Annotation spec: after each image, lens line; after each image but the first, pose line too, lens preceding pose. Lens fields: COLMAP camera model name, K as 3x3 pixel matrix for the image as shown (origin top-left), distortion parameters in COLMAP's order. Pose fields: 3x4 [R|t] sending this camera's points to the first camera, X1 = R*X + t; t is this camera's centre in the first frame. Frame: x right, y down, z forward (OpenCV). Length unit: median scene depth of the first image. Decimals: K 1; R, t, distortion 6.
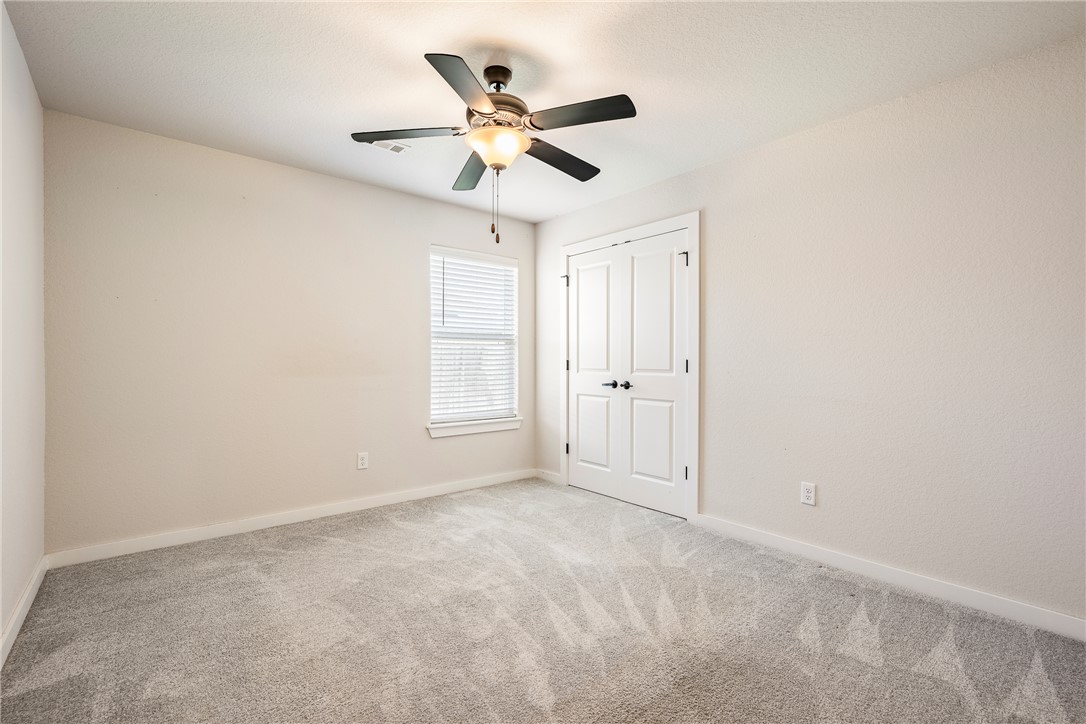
lens RADIAL K [[486.2, 0, 543.0], [0, 486.2, 362.0], [0, 0, 1]] dist [0.002605, -0.000008]
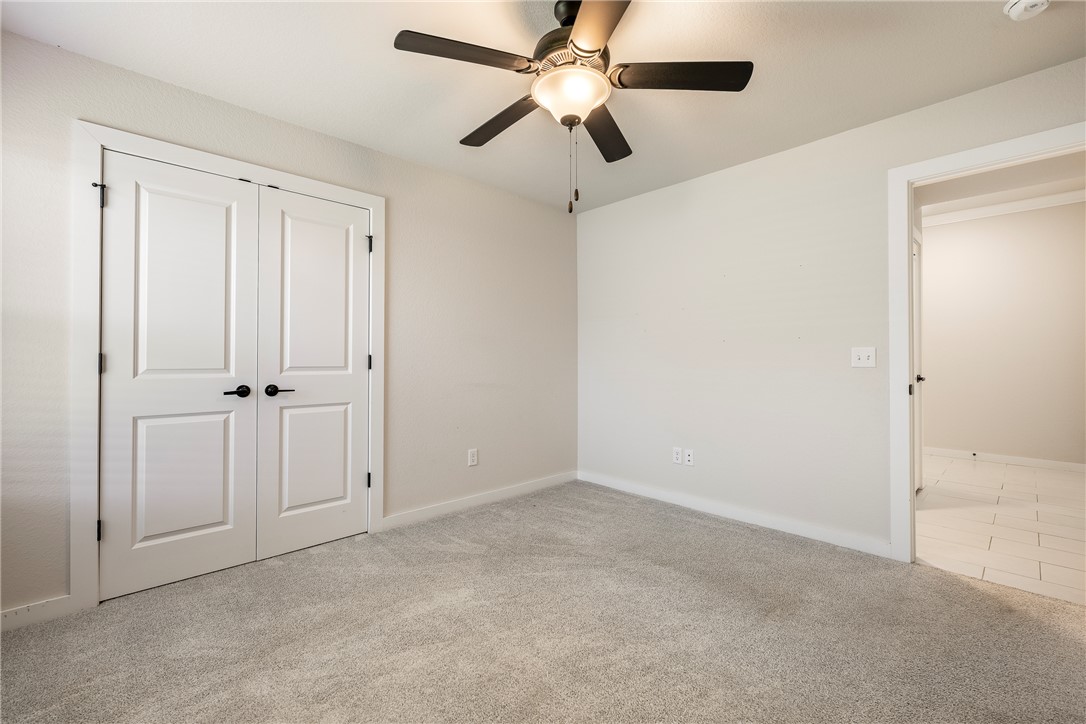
lens RADIAL K [[458.7, 0, 533.3], [0, 458.7, 359.4], [0, 0, 1]] dist [-0.001476, -0.000103]
pose [[-0.057772, -0.000145, 0.998330, -0.528853], [0.004919, 0.999988, 0.000430, 0.004630], [-0.998318, 0.004936, -0.057771, 0.686055]]
